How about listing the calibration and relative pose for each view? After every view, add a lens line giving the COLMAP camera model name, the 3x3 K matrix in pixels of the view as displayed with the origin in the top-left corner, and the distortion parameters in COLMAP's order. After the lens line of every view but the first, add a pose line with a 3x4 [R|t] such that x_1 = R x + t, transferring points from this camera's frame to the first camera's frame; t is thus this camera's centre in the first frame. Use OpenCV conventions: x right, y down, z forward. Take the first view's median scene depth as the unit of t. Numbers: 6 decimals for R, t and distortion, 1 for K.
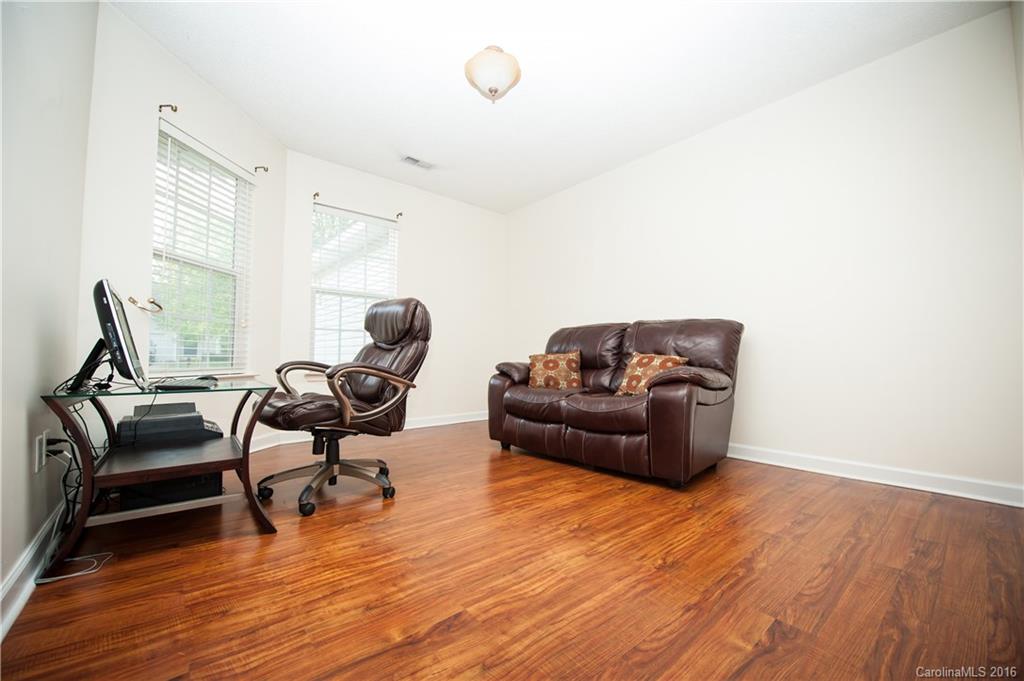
lens RADIAL K [[407.1, 0, 510.6], [0, 407.1, 342.4], [0, 0, 1]] dist [-0.015159, -0.001619]
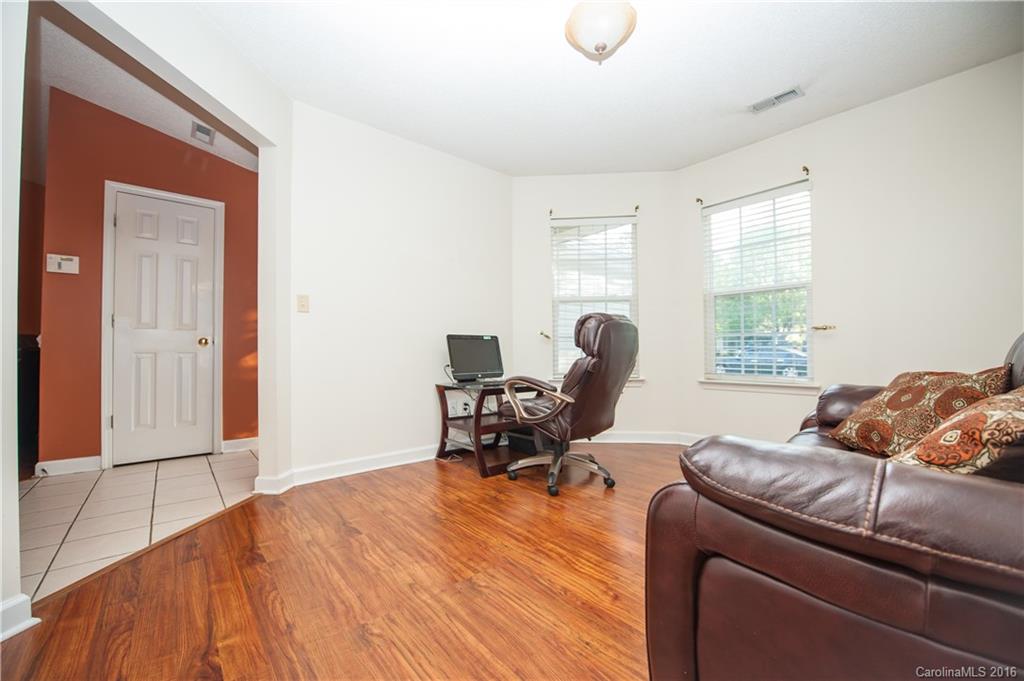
lens RADIAL K [[407.1, 0, 511.5], [0, 407.1, 342.4], [0, 0, 1]] dist [-0.015159, -0.001619]
pose [[-0.002161, -0.026070, -0.999658, 0.756004], [0.047667, 0.998521, -0.026143, -0.019859], [0.998861, -0.047707, -0.000915, 0.803671]]
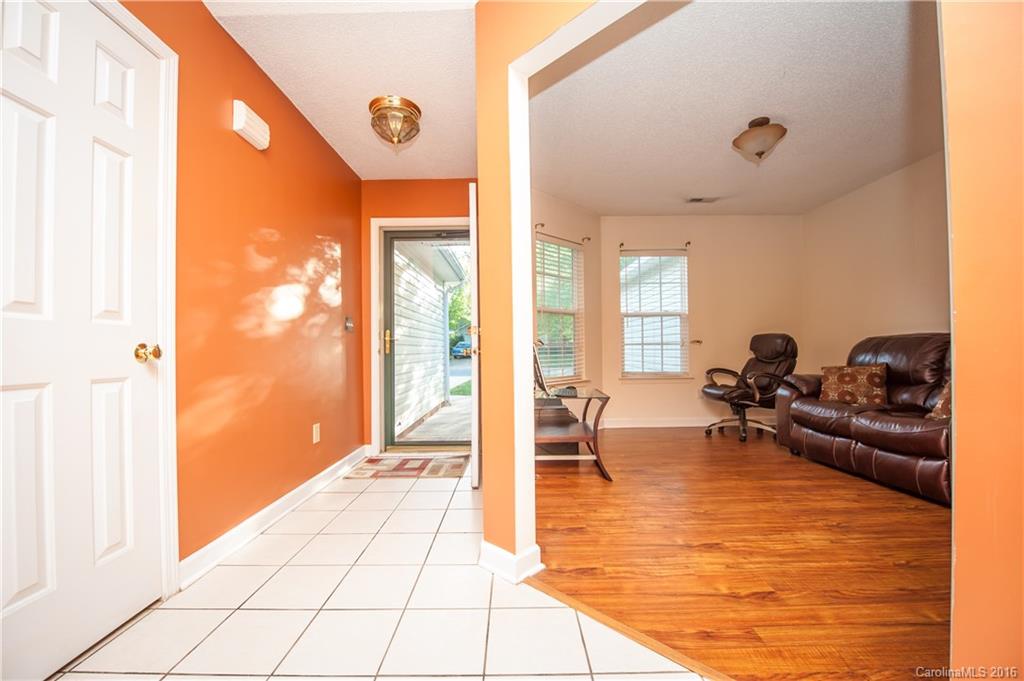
lens RADIAL K [[407.1, 0, 510.8], [0, 407.1, 343.0], [0, 0, 1]] dist [-0.015159, -0.001619]
pose [[0.759719, -0.020614, -0.649925, 0.161041], [0.040843, 0.999037, 0.016056, -0.115739], [0.648967, -0.038743, 0.759829, -0.405235]]
